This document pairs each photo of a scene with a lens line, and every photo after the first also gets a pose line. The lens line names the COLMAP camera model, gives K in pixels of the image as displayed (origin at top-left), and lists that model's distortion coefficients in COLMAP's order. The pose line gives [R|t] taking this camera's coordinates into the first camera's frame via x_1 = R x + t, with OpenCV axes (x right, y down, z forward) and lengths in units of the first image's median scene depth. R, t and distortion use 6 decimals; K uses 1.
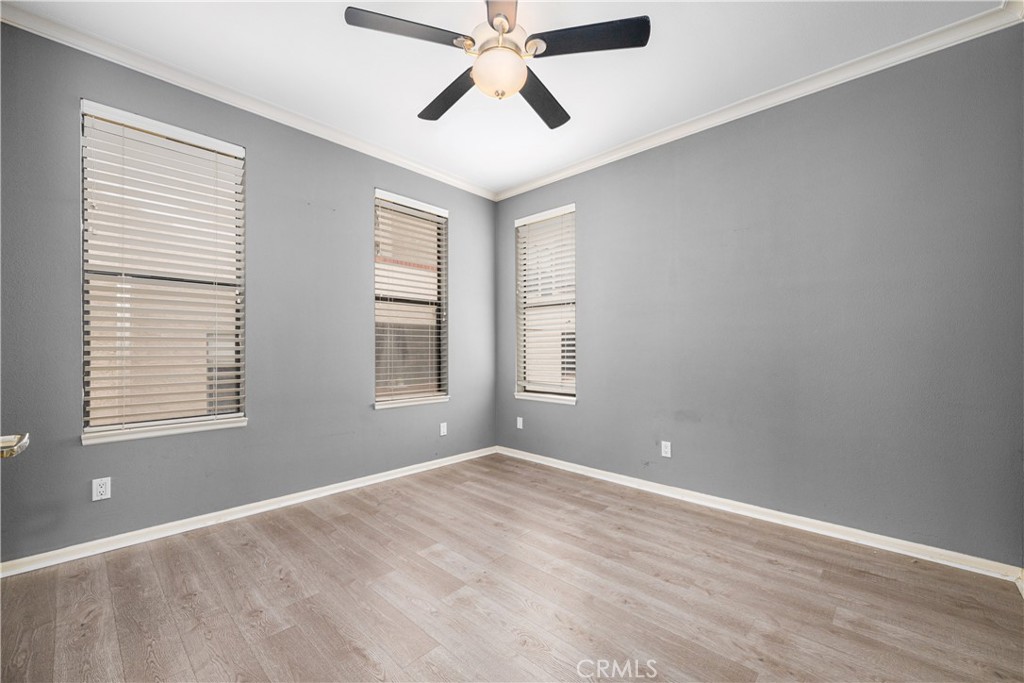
lens RADIAL K [[411.3, 0, 518.2], [0, 411.3, 348.0], [0, 0, 1]] dist [-0.000037, 0.000206]
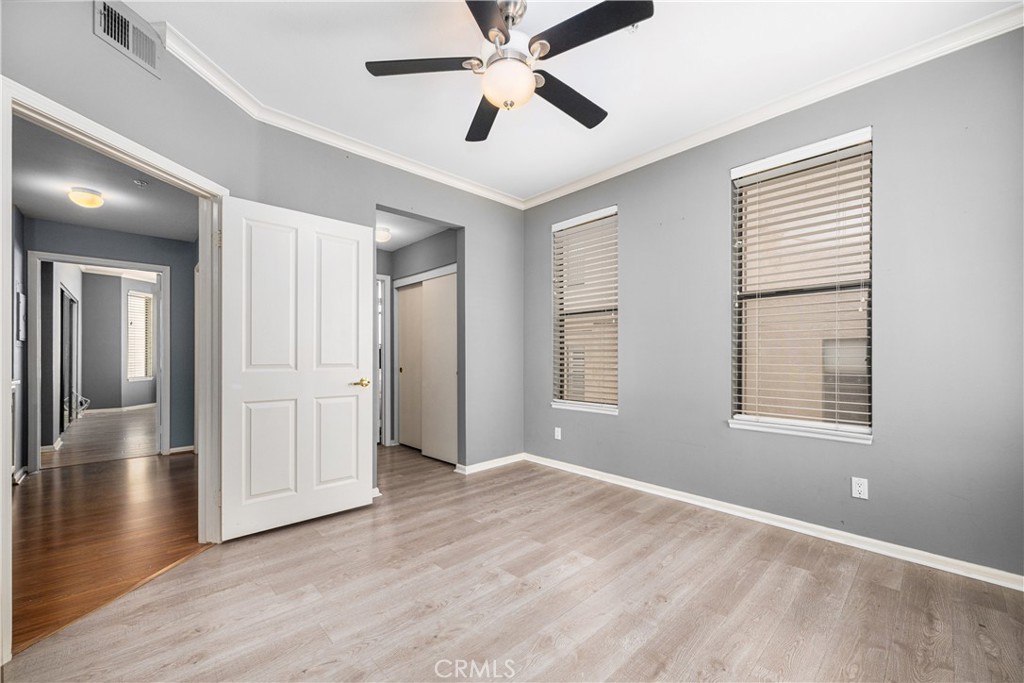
lens RADIAL K [[413.3, 0, 511.3], [0, 413.3, 350.9], [0, 0, 1]] dist [0.001557, 0.000162]
pose [[-0.066293, -0.012742, -0.997719, 0.702826], [-0.002543, 0.999917, -0.012601, 0.002882], [0.997797, 0.001702, -0.066320, 0.781106]]
